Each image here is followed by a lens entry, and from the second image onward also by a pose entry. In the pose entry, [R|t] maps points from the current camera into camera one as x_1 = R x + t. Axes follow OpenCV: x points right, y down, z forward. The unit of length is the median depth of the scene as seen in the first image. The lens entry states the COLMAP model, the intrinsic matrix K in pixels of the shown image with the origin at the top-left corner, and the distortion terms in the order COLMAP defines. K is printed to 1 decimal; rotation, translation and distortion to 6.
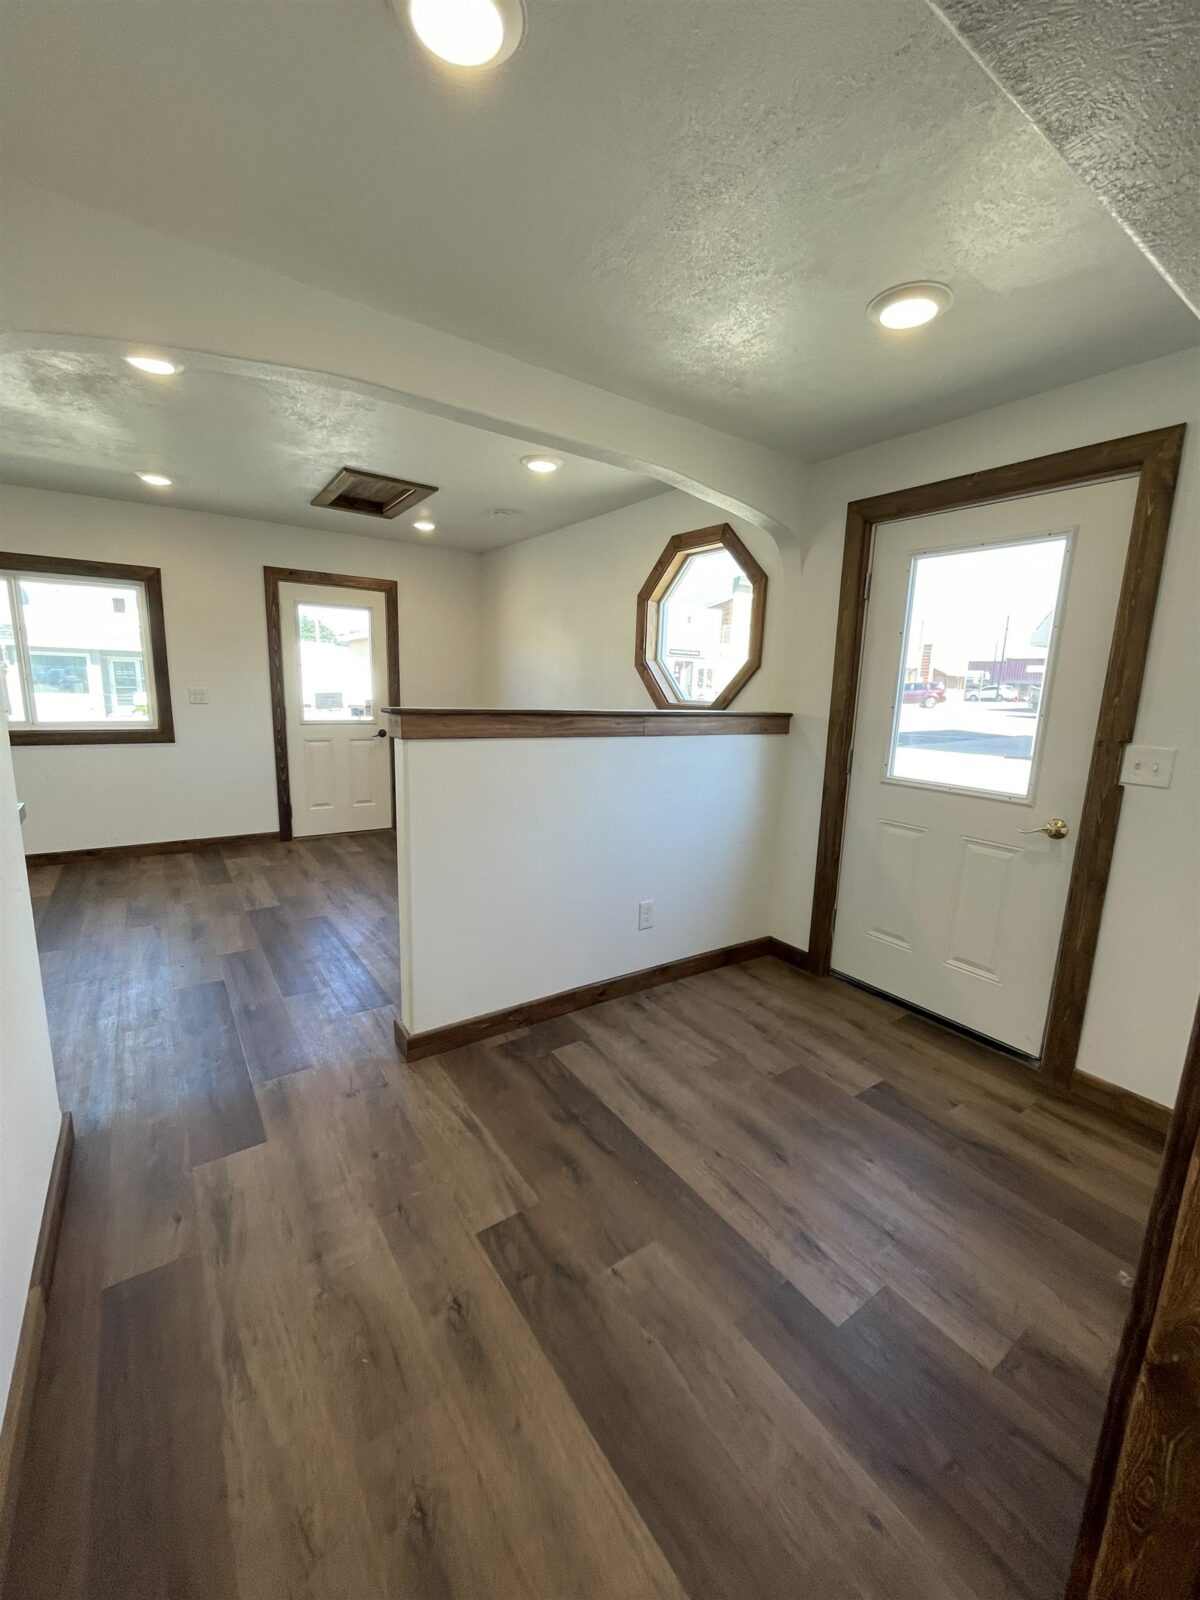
lens RADIAL K [[647.6, 0, 600.9], [0, 647.6, 808.2], [0, 0, 1]] dist [-0.002224, -0.000158]
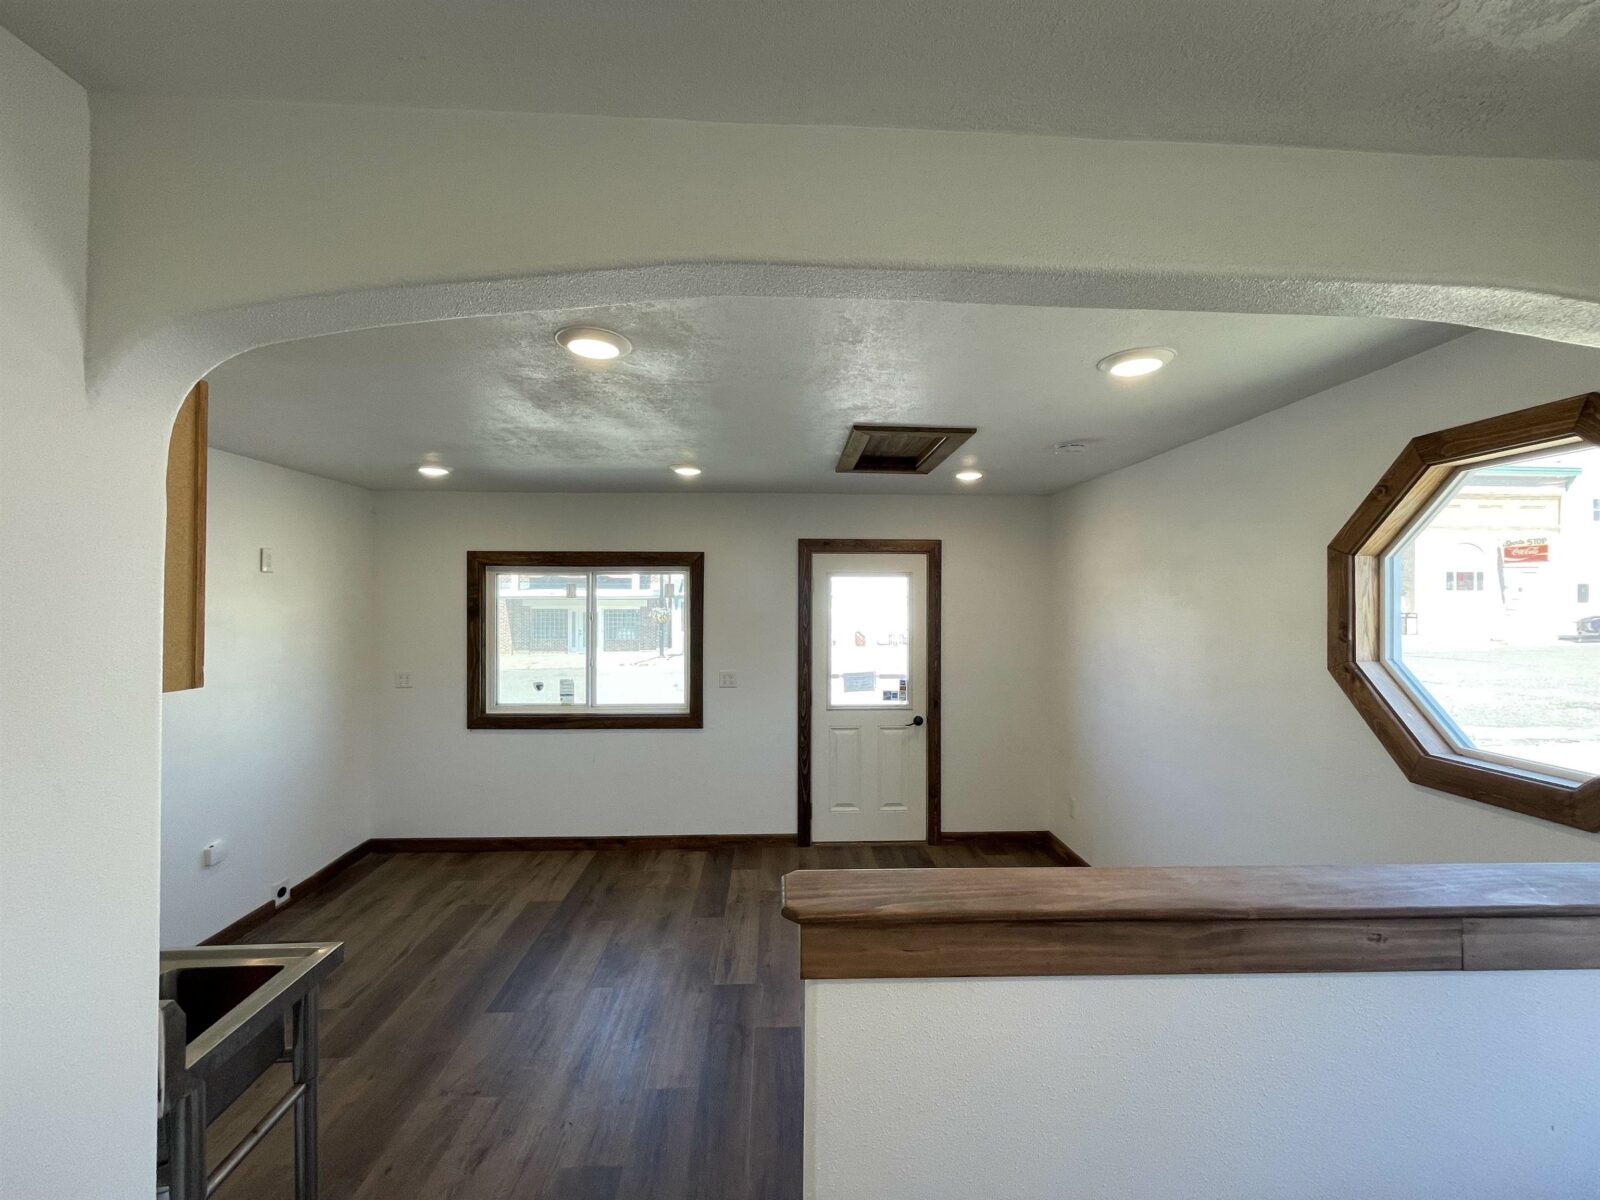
lens RADIAL K [[647.6, 0, 805.1], [0, 647.6, 601.5], [0, 0, 1]] dist [-0.002224, -0.000158]
pose [[0.848270, -0.031439, -0.528630, -0.032909], [-0.074522, 0.981216, -0.177937, -0.147481], [0.524295, 0.190334, 0.829993, 0.304831]]
